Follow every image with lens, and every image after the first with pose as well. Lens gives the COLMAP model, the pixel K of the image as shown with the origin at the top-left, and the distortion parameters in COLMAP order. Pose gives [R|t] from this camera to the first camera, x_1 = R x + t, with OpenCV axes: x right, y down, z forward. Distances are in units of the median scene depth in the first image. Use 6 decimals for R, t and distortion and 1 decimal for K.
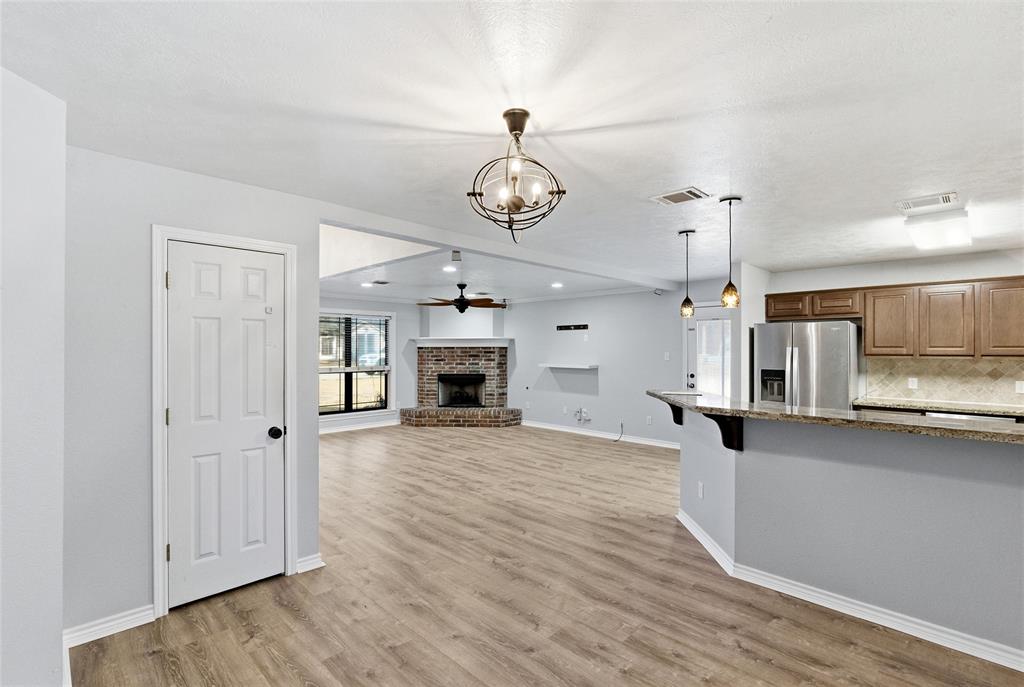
lens RADIAL K [[475.8, 0, 512.0], [0, 475.8, 347.3], [0, 0, 1]] dist [-0.000367, 0.000362]
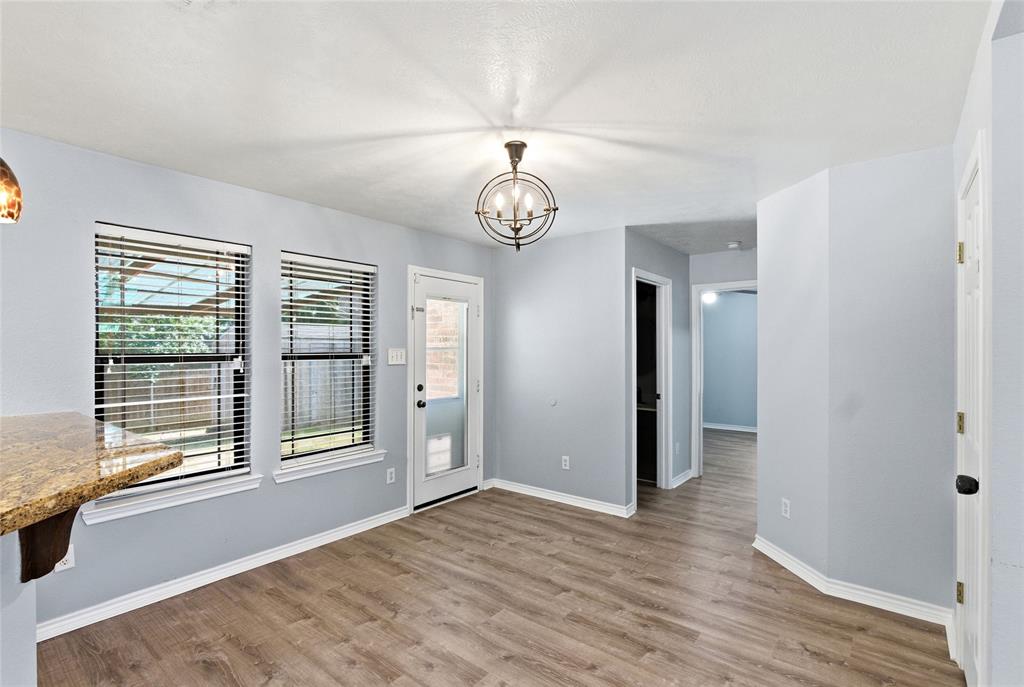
lens RADIAL K [[475.8, 0, 519.5], [0, 475.8, 346.2], [0, 0, 1]] dist [-0.000367, 0.000362]
pose [[-0.994847, 0.000895, -0.101380, 0.109722], [0.001423, 0.999986, -0.005131, 0.020813], [0.101374, -0.005249, -0.994835, 1.940654]]
